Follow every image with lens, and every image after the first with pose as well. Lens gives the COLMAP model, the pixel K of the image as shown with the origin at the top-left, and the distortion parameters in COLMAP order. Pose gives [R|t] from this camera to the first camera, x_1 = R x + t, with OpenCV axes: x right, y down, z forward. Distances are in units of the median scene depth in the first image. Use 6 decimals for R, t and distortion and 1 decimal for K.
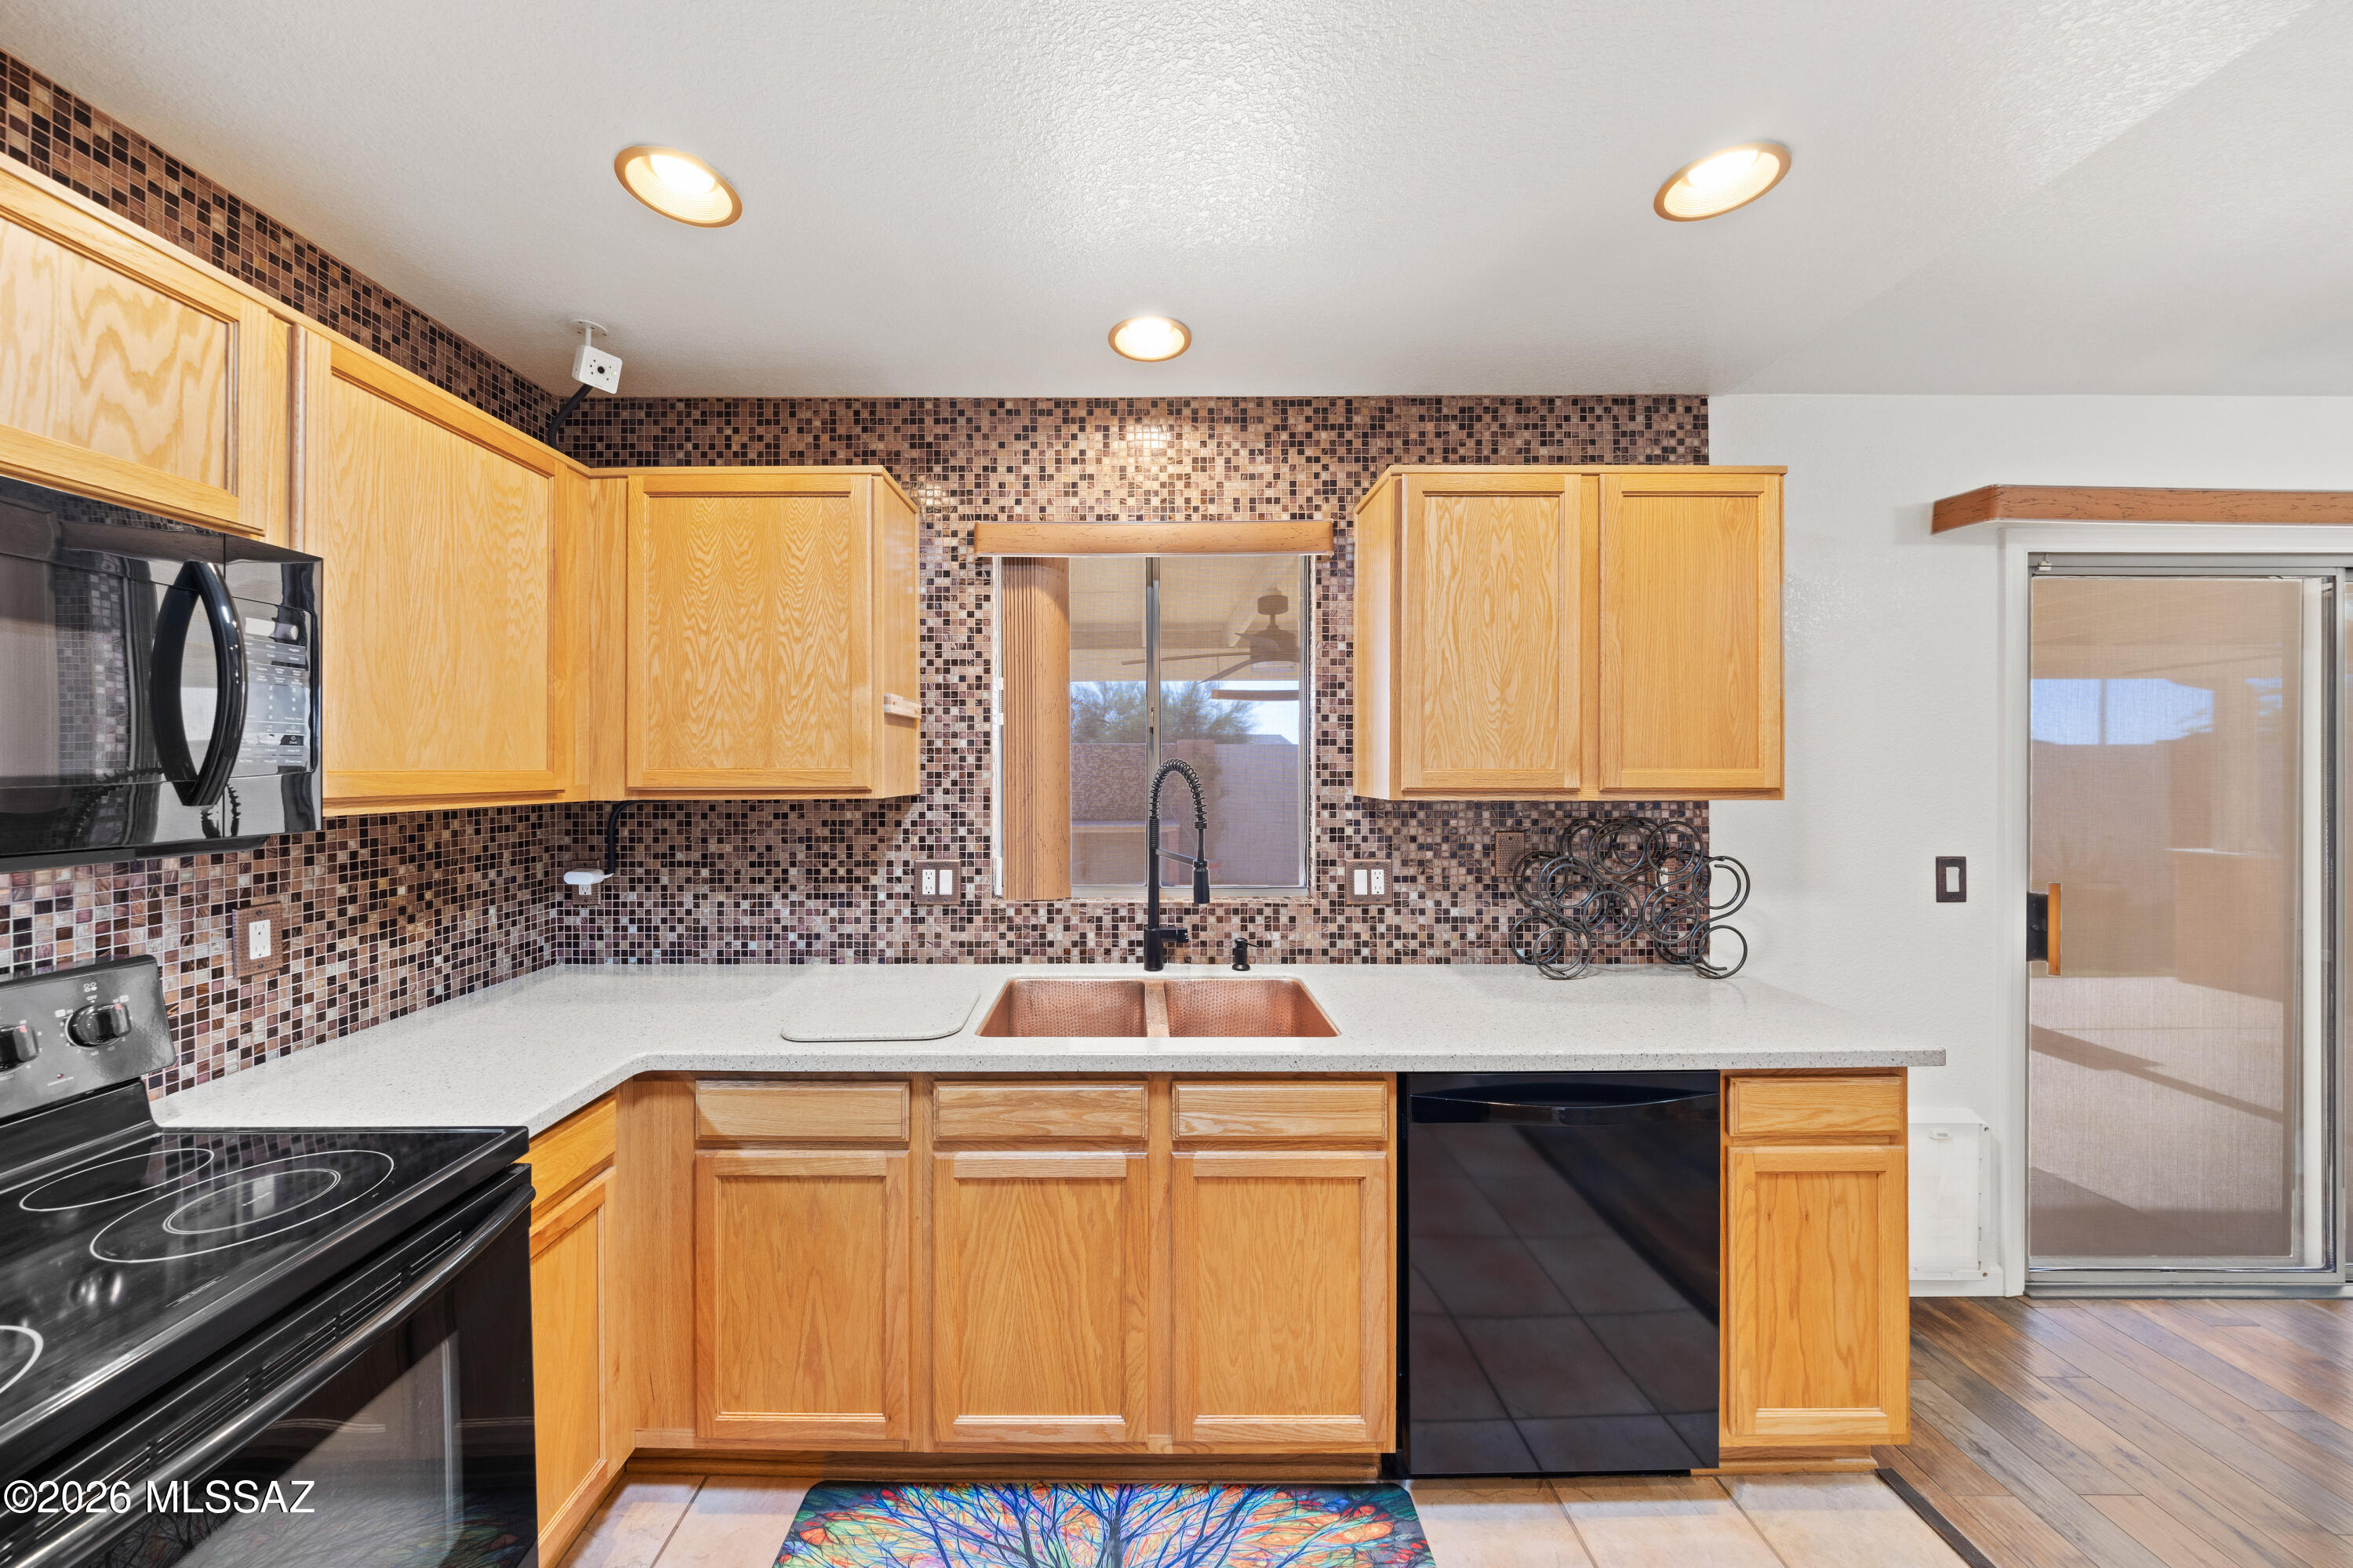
lens RADIAL K [[785.4, 0, 1141.1], [0, 785.4, 766.8], [0, 0, 1]] dist [-0.005997, -0.000797]
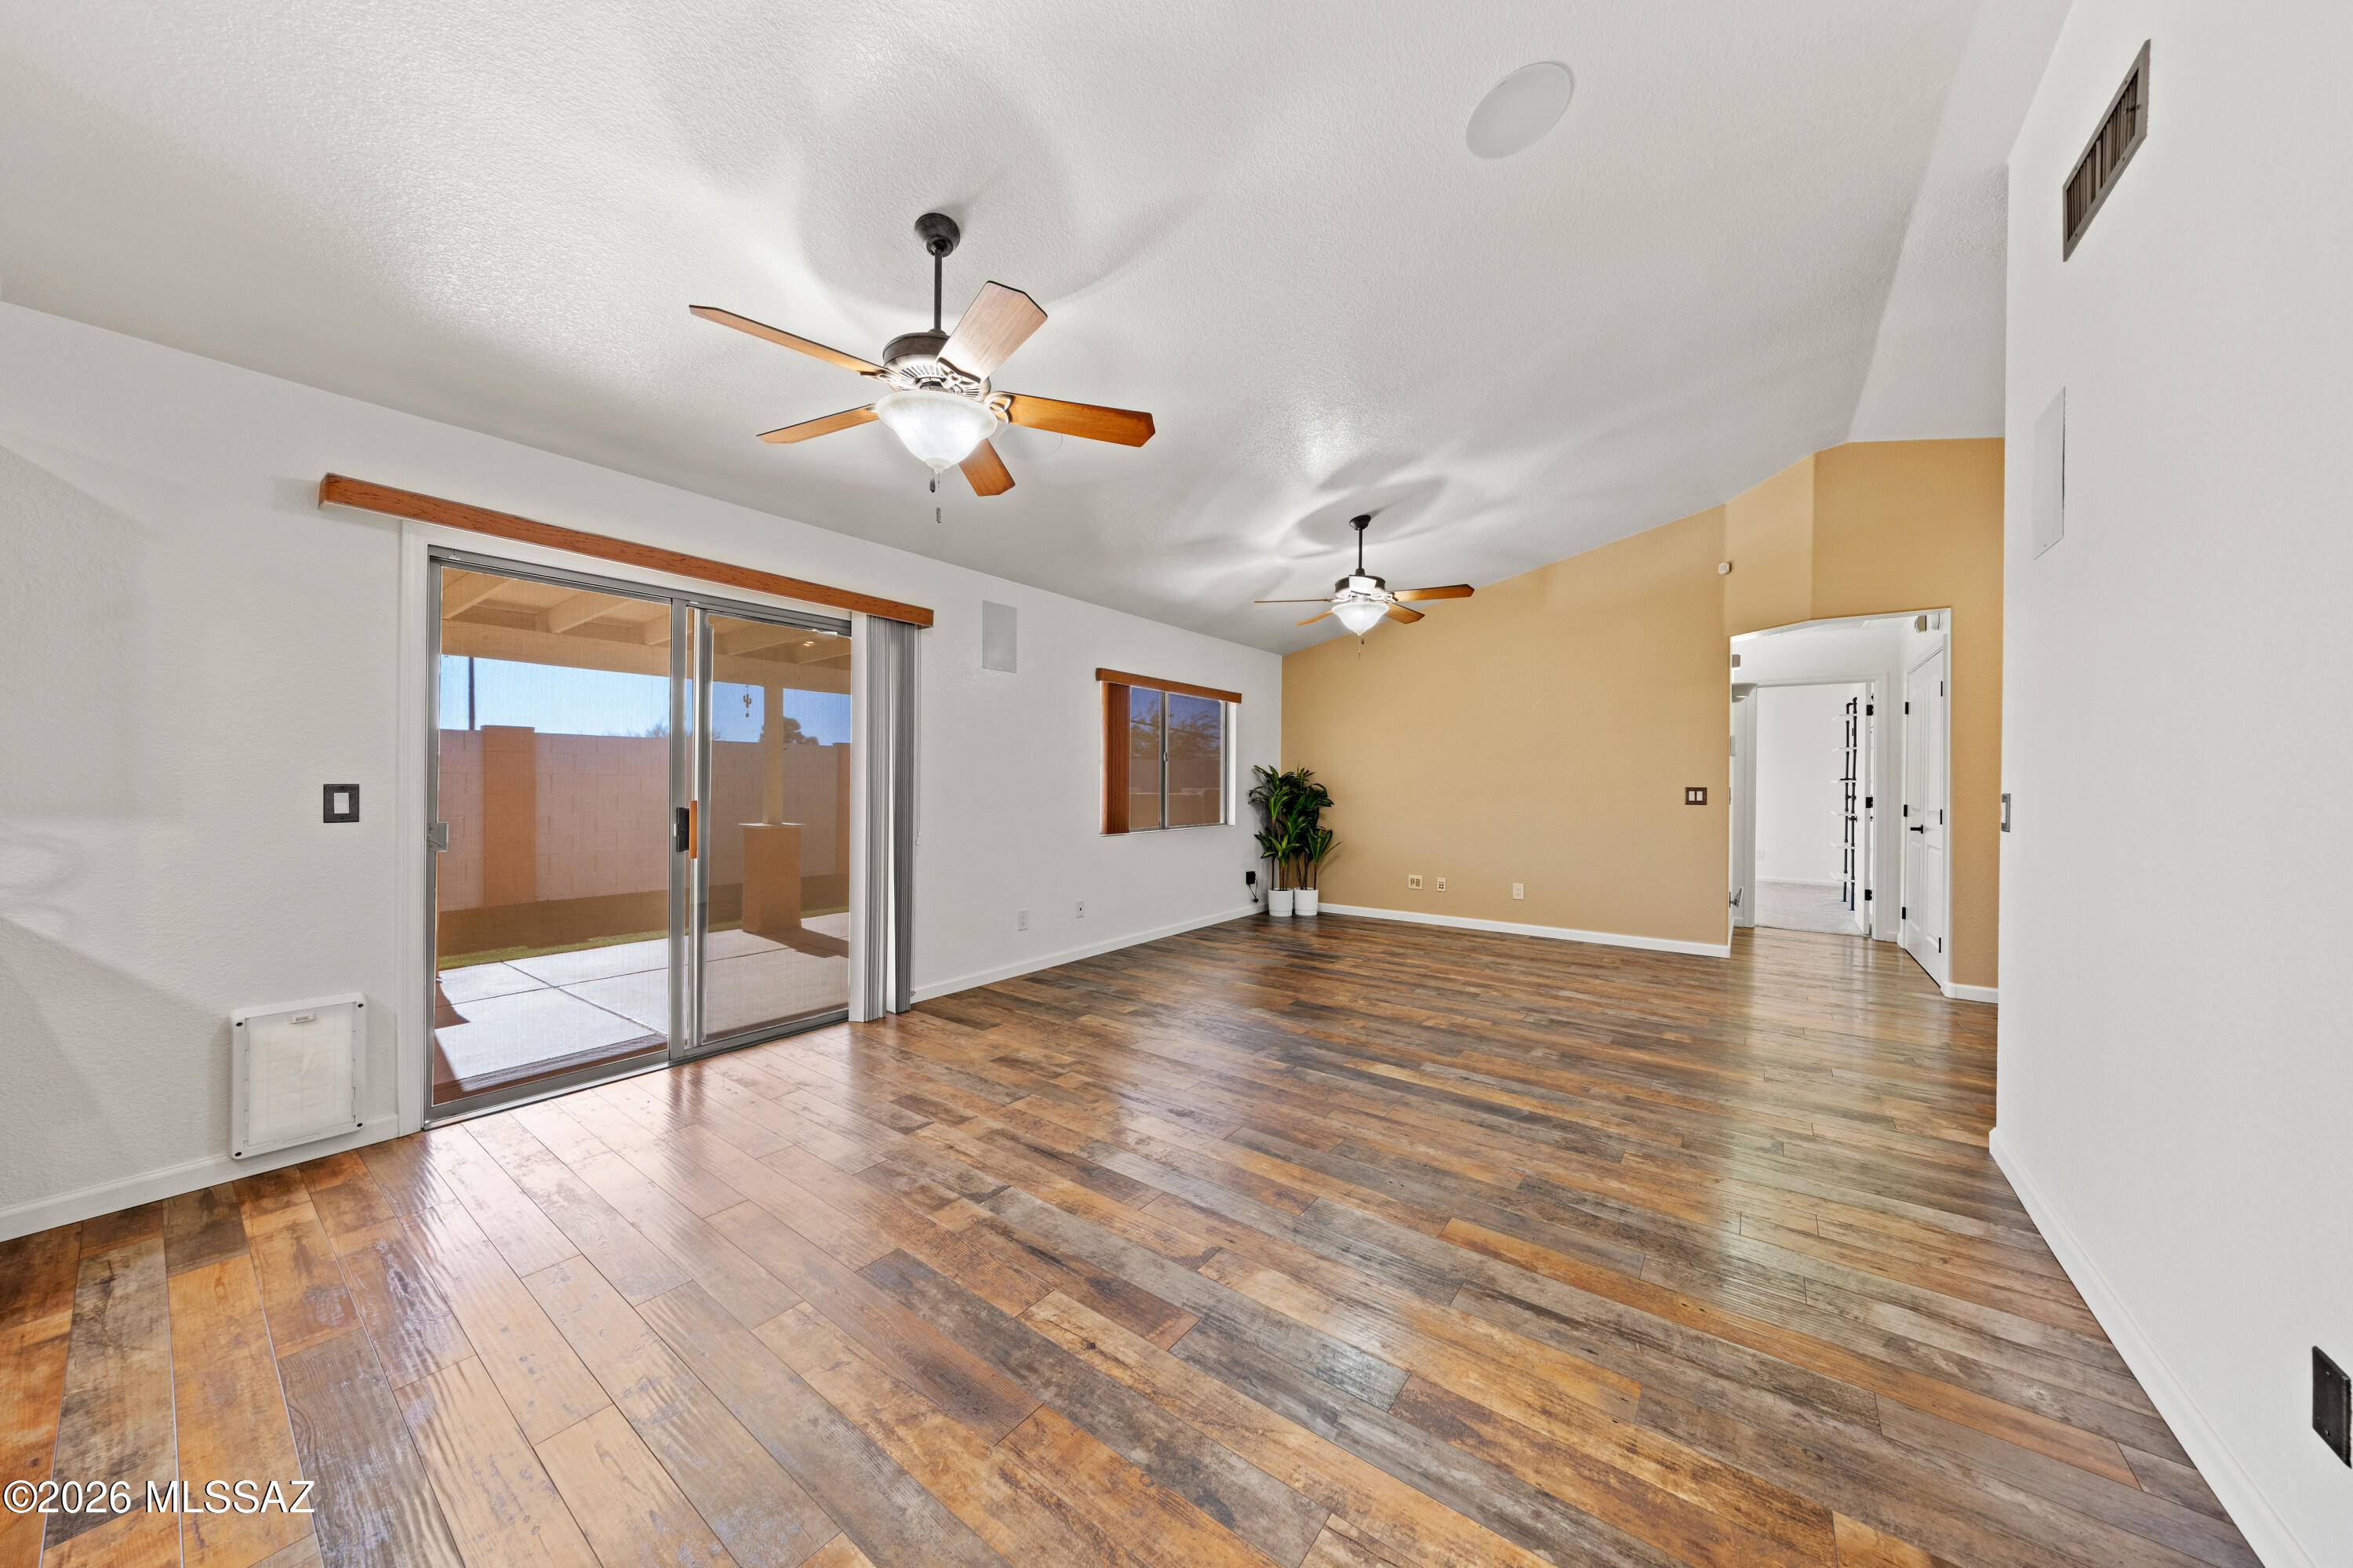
lens RADIAL K [[785.4, 0, 1154.5], [0, 785.4, 791.4], [0, 0, 1]] dist [-0.005997, -0.000797]
pose [[0.596792, -0.004933, 0.802381, 0.838310], [-0.006454, 0.999919, 0.010947, 0.107285], [-0.802370, -0.011712, 0.596712, -0.725805]]
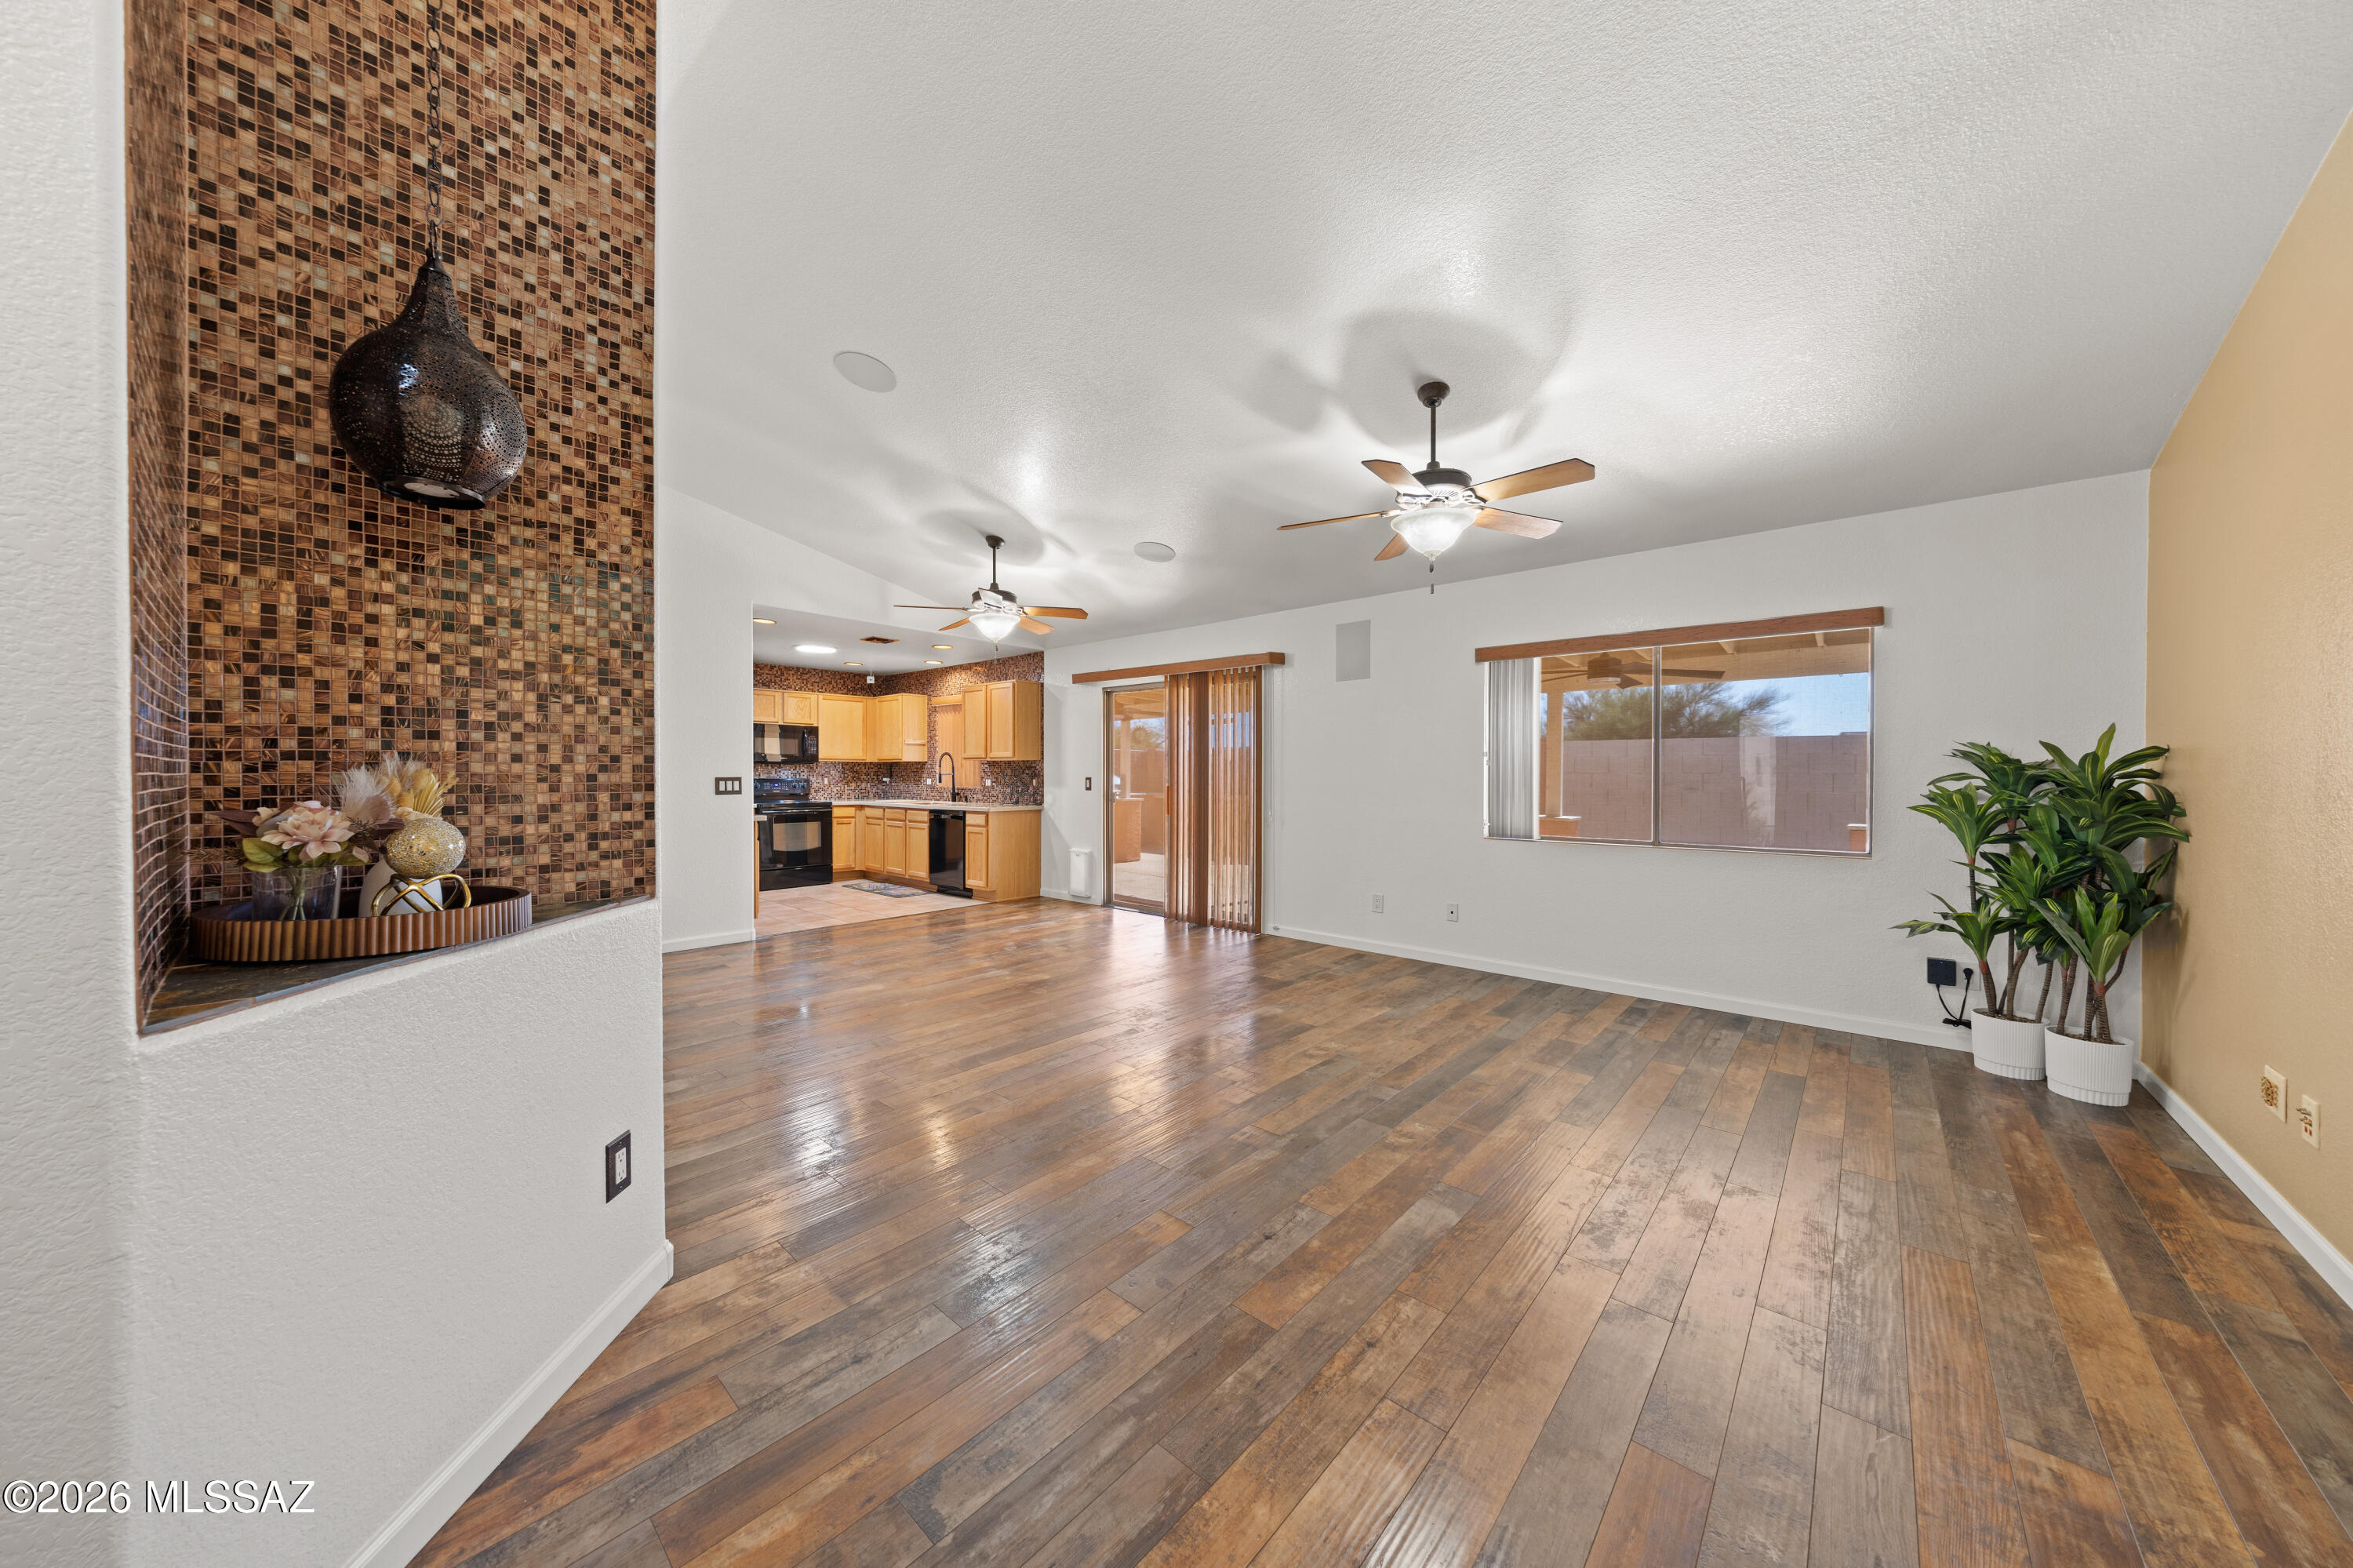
lens RADIAL K [[785.4, 0, 1167.8], [0, 785.4, 781.6], [0, 0, 1]] dist [-0.005997, -0.000797]
pose [[0.746352, 0.008635, -0.665495, 3.576224], [-0.007888, 0.999960, 0.004128, 0.117933], [0.665504, 0.002169, 0.746391, -1.336664]]
